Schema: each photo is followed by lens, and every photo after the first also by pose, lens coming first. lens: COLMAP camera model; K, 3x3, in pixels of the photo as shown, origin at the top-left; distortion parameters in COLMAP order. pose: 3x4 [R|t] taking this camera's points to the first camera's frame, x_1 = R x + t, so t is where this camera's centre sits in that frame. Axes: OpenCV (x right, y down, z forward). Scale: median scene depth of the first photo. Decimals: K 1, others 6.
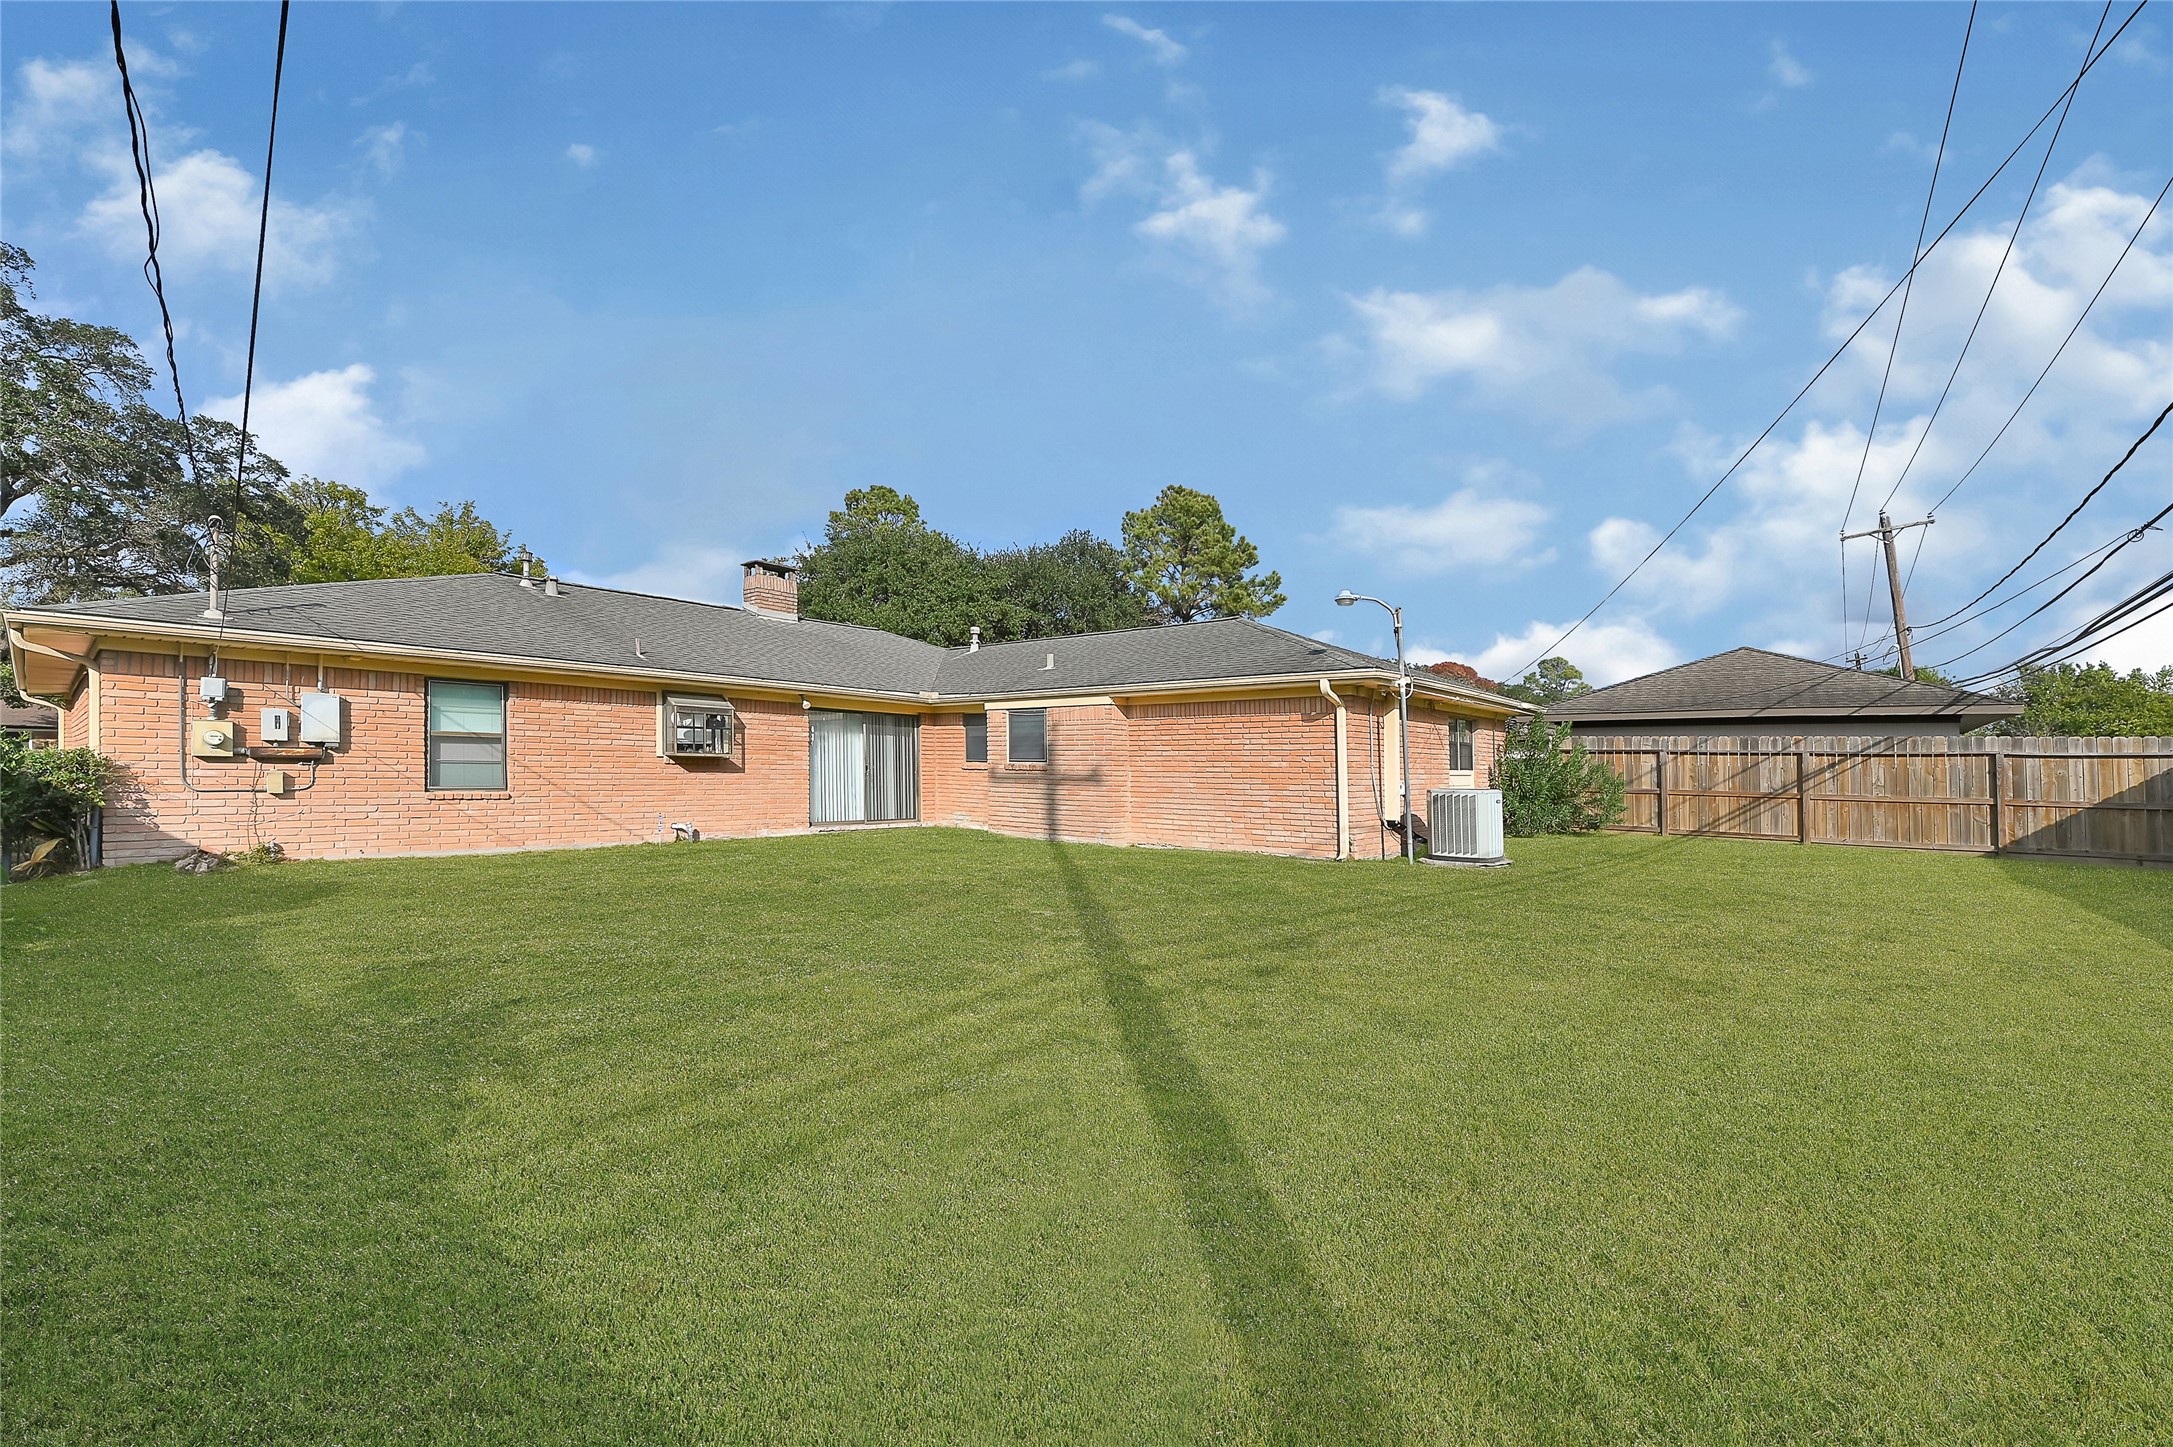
lens RADIAL K [[892.2, 0, 1082.2], [0, 892.2, 732.5], [0, 0, 1]] dist [-0.006962, -0.000438]
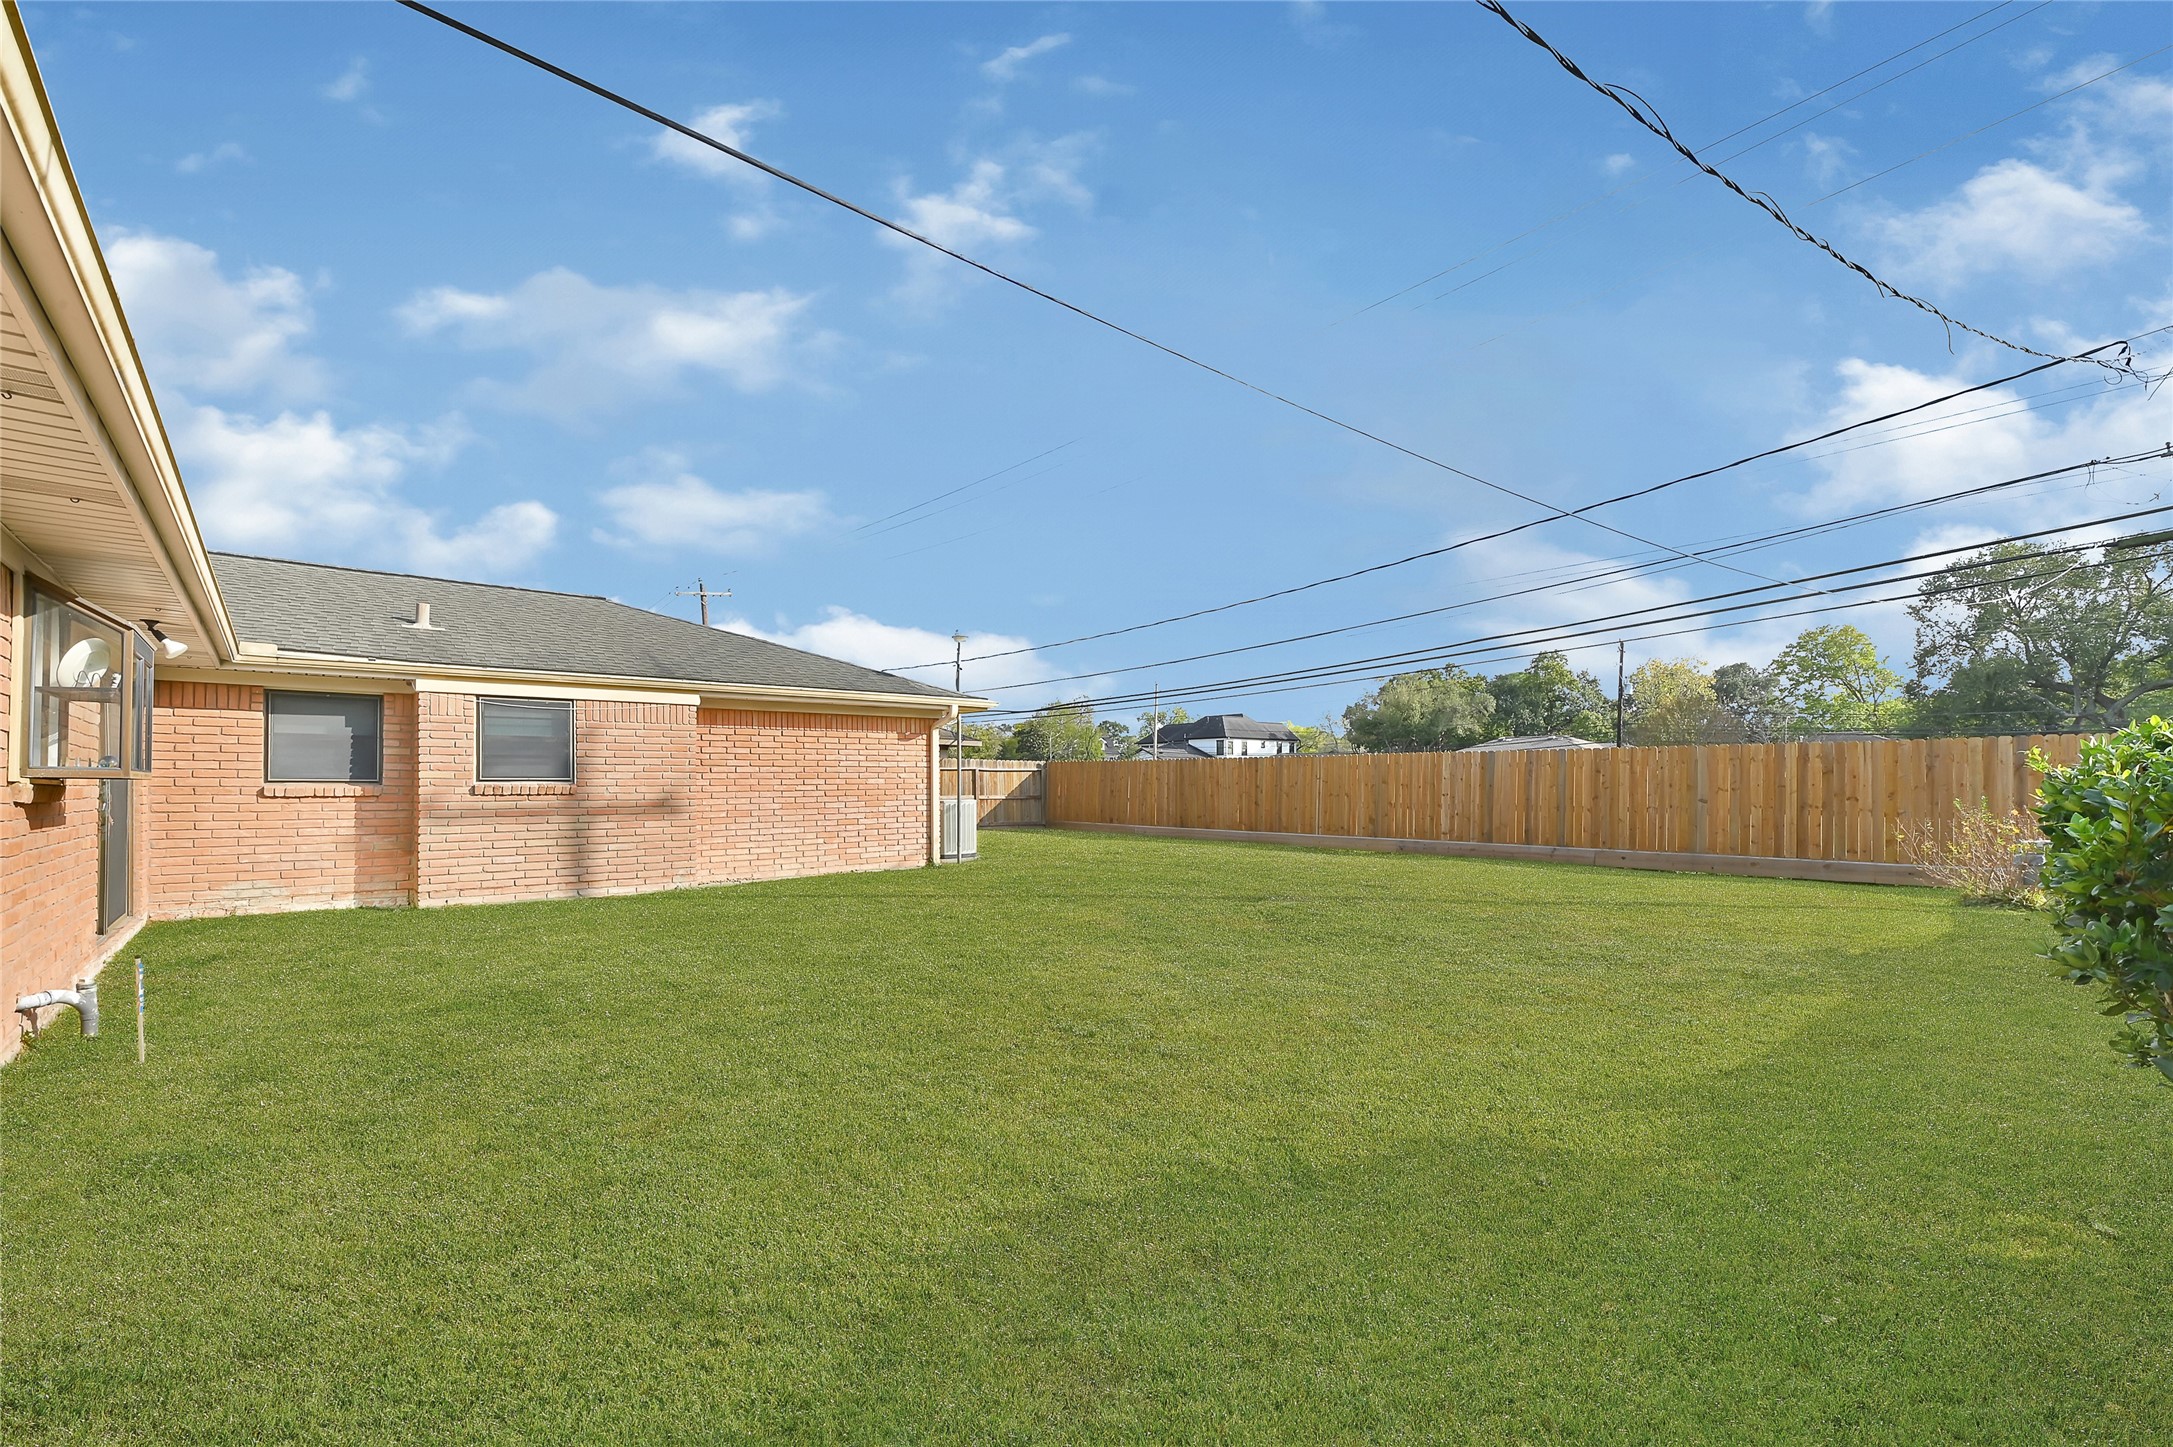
lens RADIAL K [[892.2, 0, 1082.2], [0, 892.2, 732.5], [0, 0, 1]] dist [-0.006962, -0.000438]
pose [[0.150002, 0.040168, 0.987869, -0.655061], [-0.031064, 0.998873, -0.035899, 0.008422], [-0.988198, -0.025302, 0.151080, 0.539854]]
